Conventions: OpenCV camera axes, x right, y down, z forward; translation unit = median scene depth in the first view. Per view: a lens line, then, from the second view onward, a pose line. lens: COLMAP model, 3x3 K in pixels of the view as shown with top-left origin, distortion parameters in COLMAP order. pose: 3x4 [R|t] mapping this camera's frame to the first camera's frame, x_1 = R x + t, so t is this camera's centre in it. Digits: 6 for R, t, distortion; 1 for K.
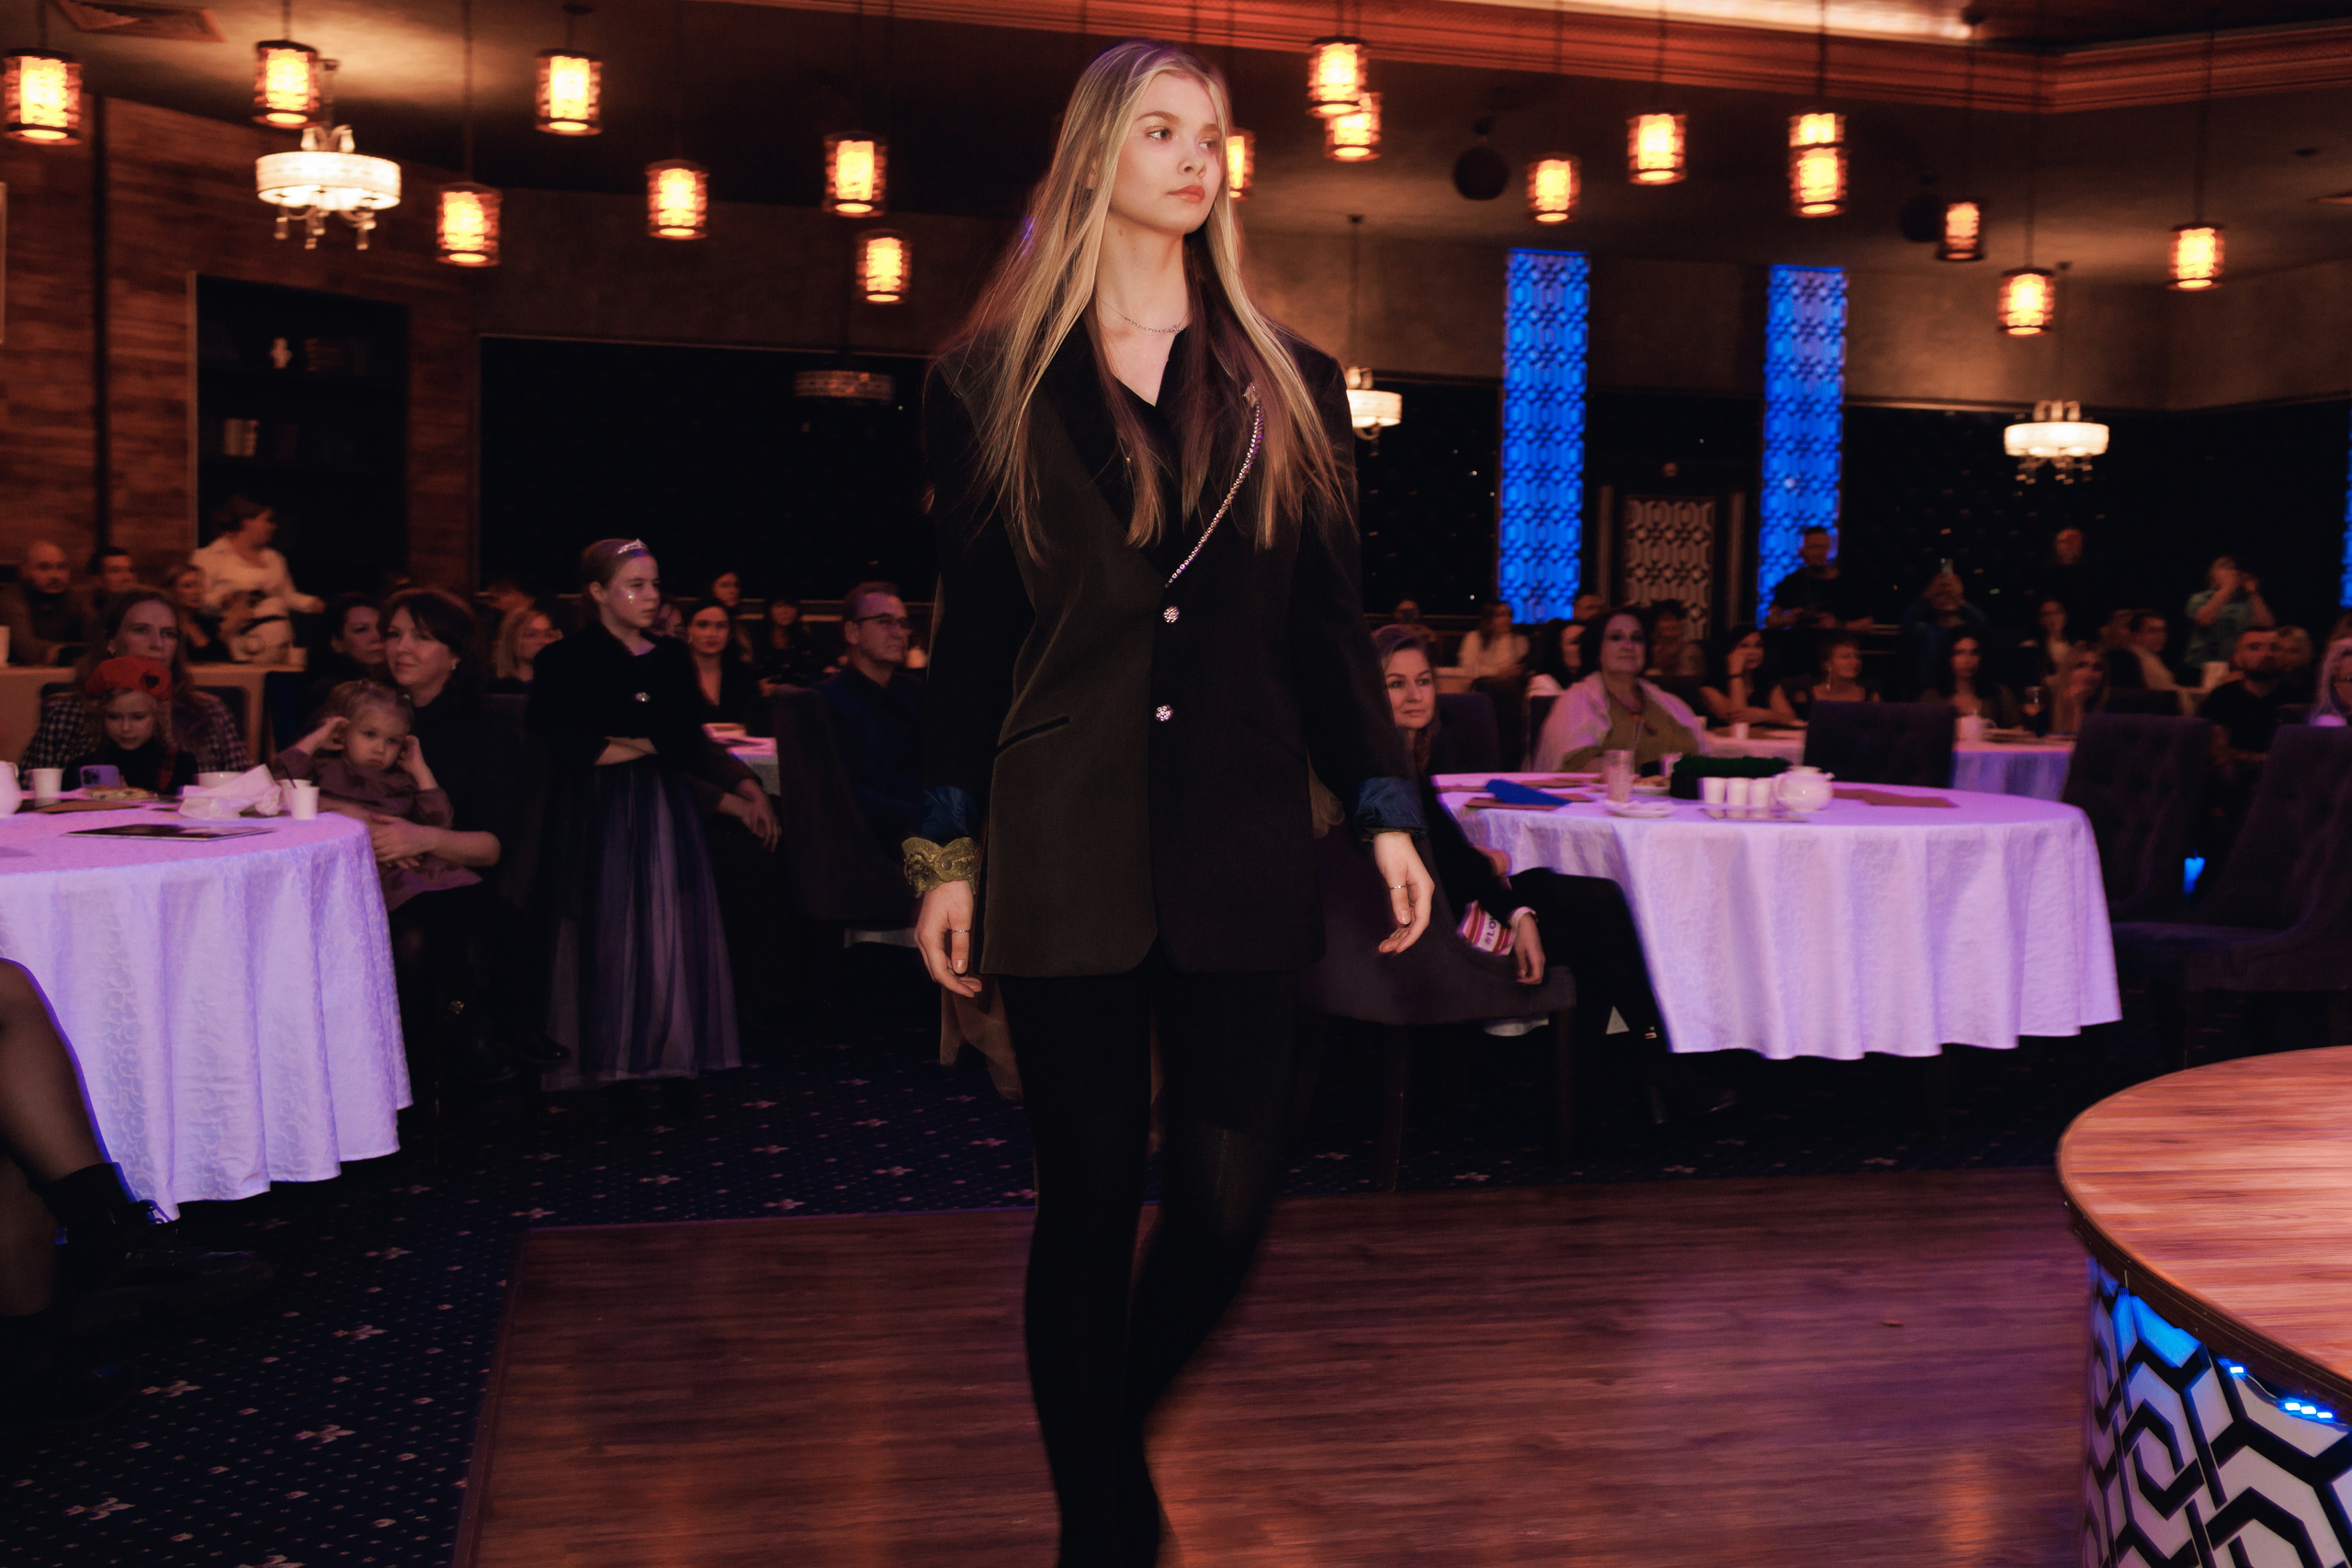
lens RADIAL K [[2343.9, 0, 1177.9], [0, 2343.9, 772.2], [0, 0, 1]] dist [0.001875, 0.013743]
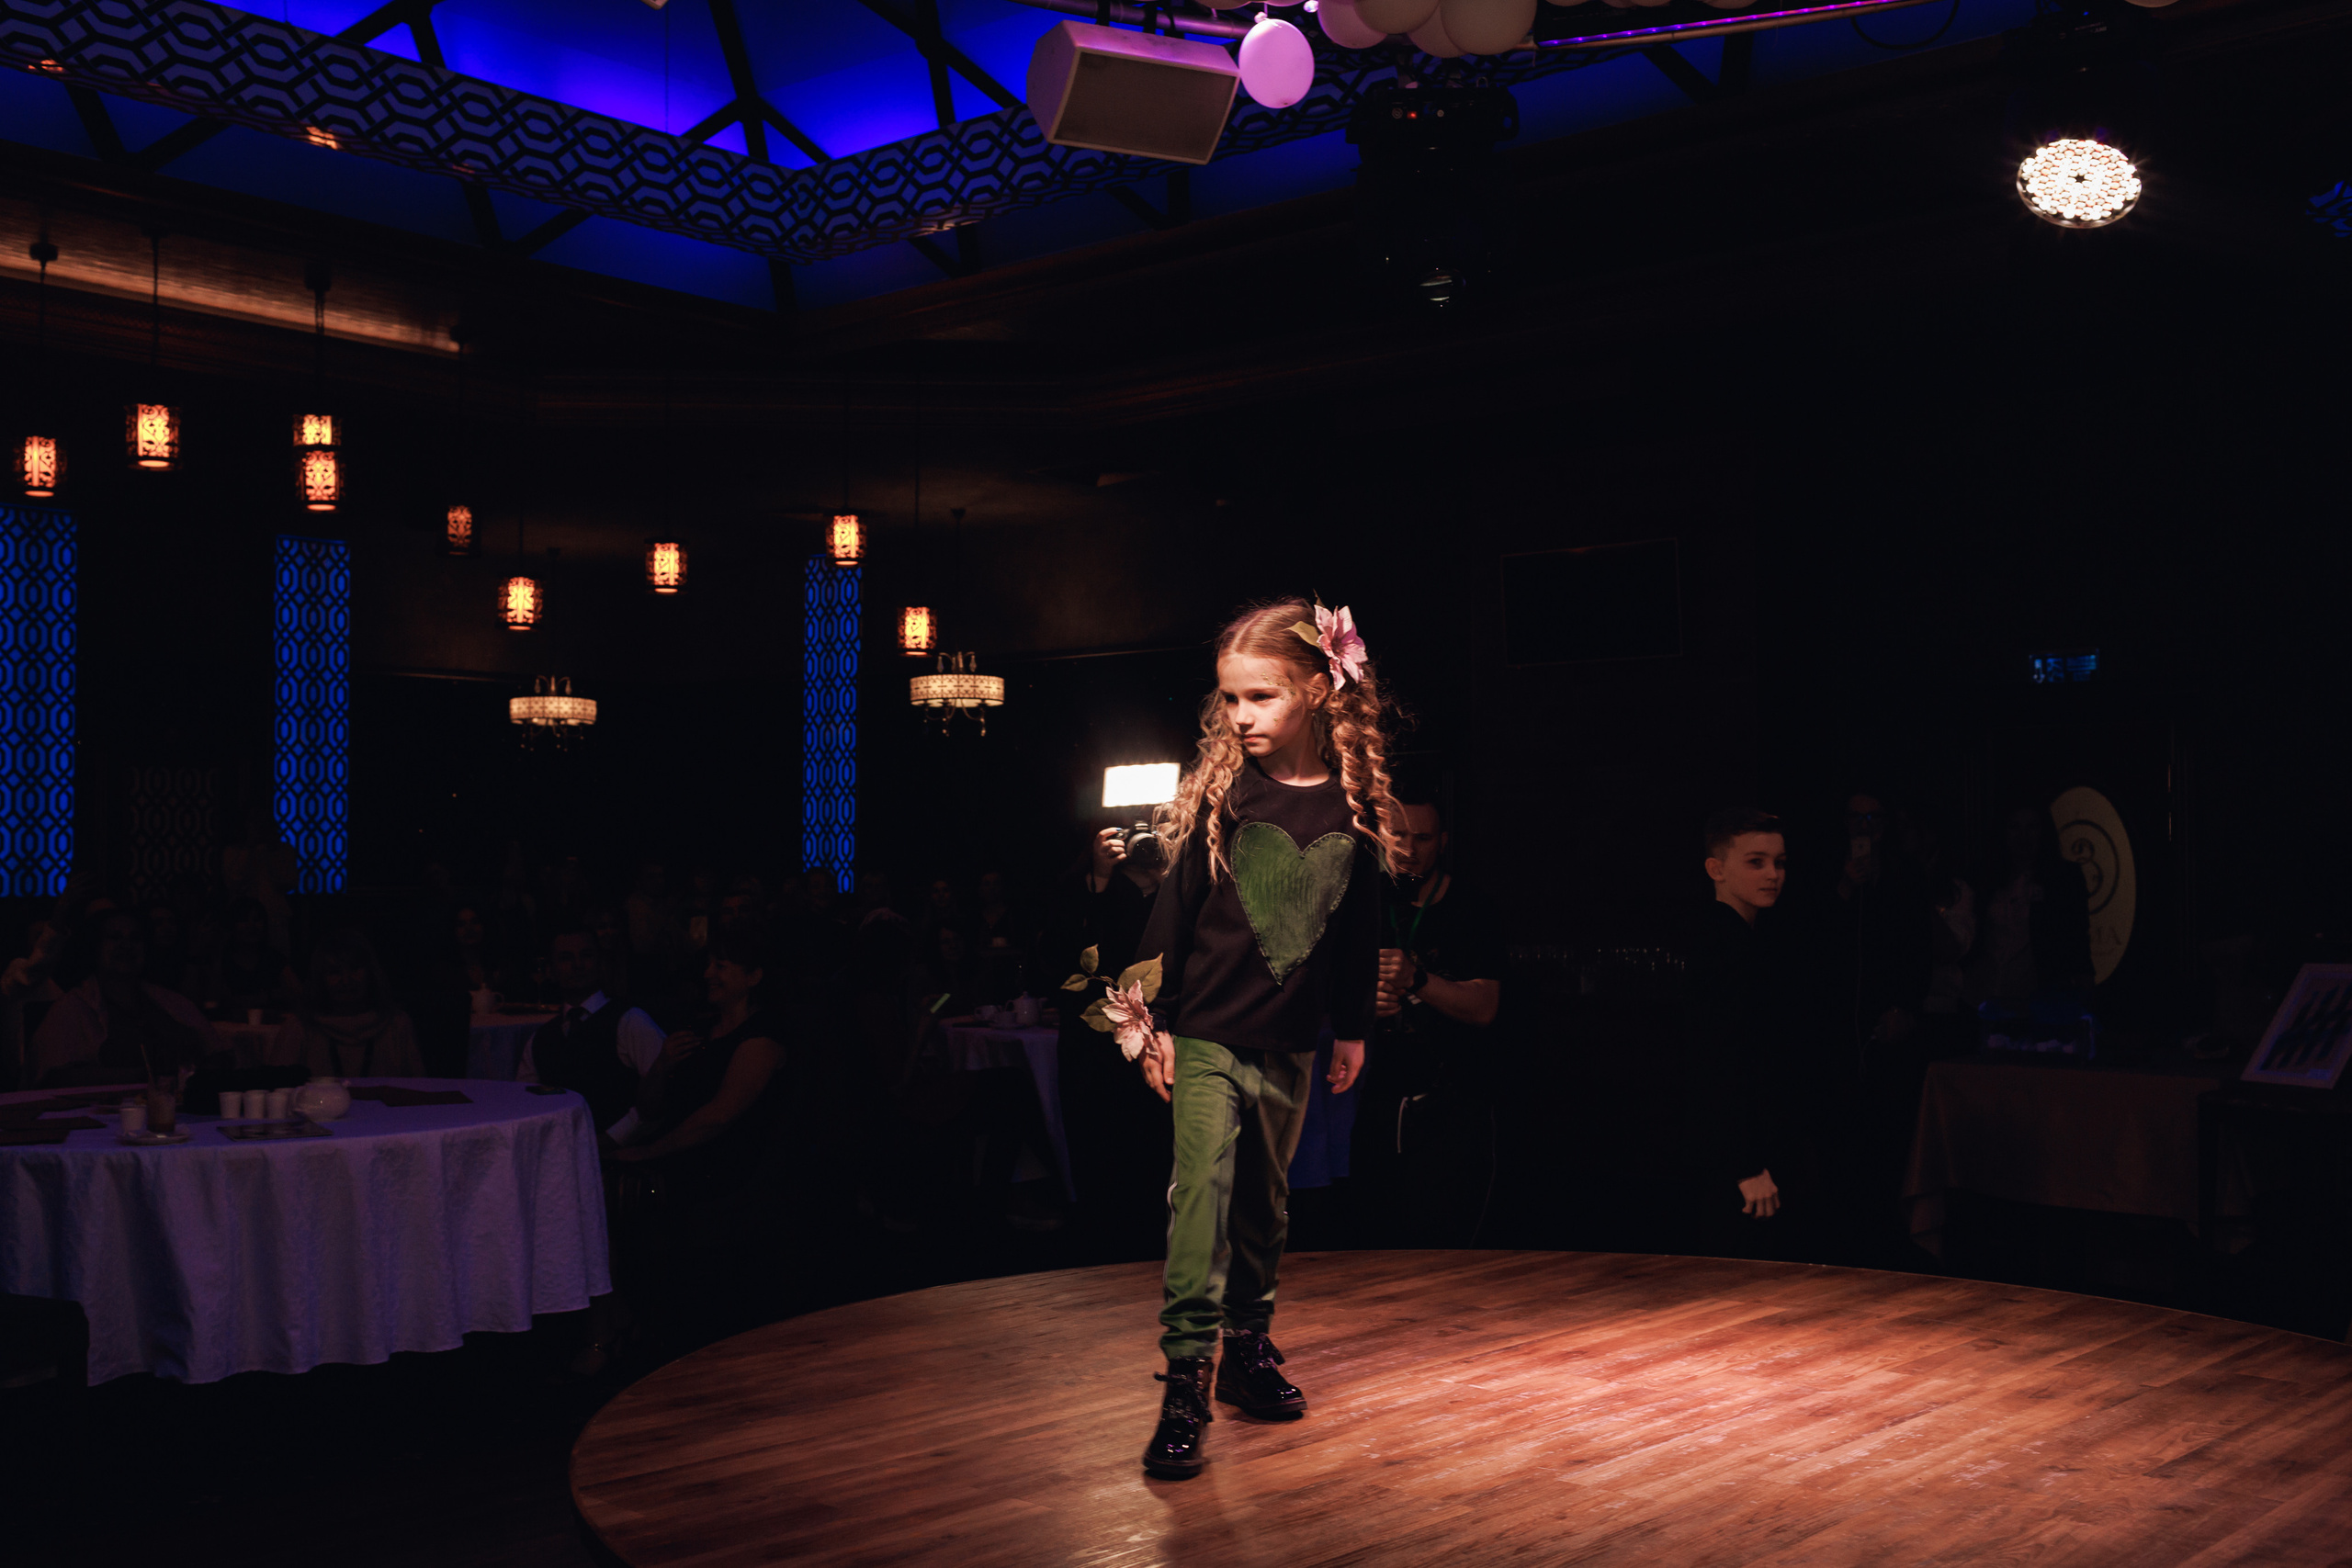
lens RADIAL K [[2323.9, 0, 1123.7], [0, 2323.9, 784.1], [0, 0, 1]] dist [0.008552, -0.007601]
pose [[0.828076, -0.002279, 0.560612, -0.014669], [0.054865, 0.995521, -0.076994, -0.033428], [-0.557925, 0.094515, 0.824491, -0.052664]]
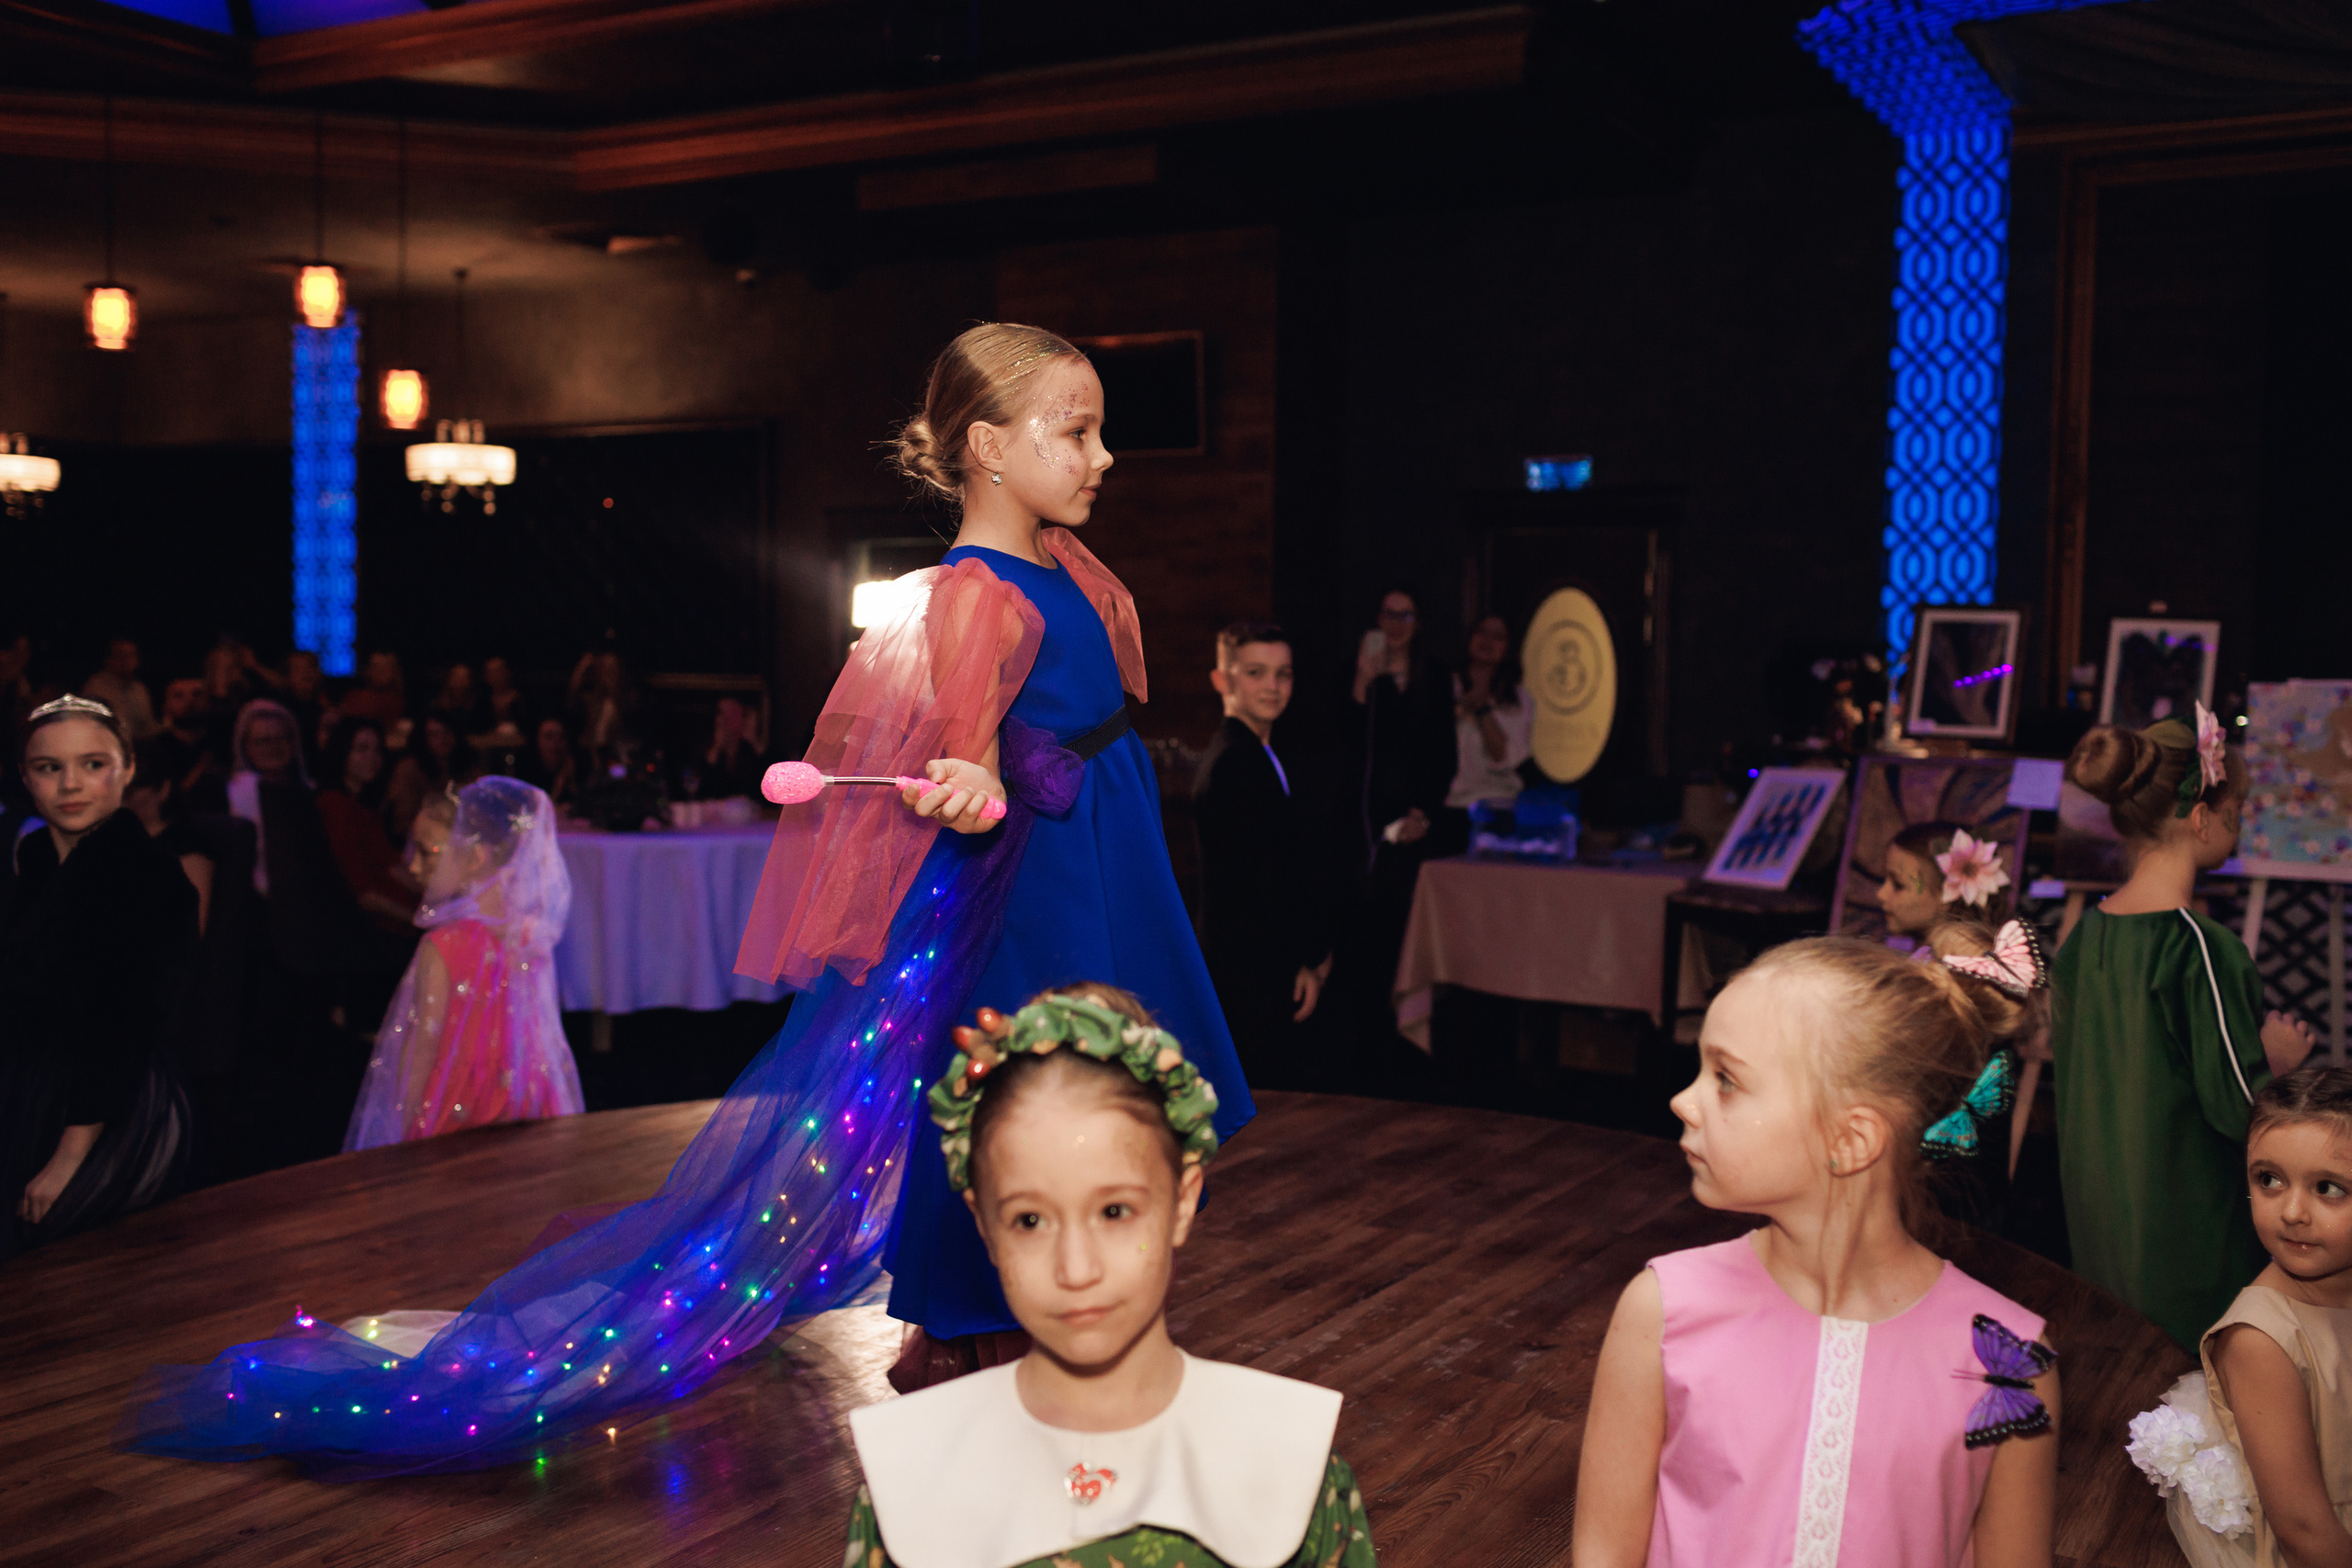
lens RADIAL K [[2232.9, 0, 1176.2], [0, 2232.9, 769.3], [0, 0, 1]] dist [0.005961, -0.000564]
pose [[0.686837, -0.053651, 0.724829, 0.072271], [0.050026, 0.998396, 0.026497, -0.048993], [-0.725088, 0.018061, 0.688419, 0.008352]]
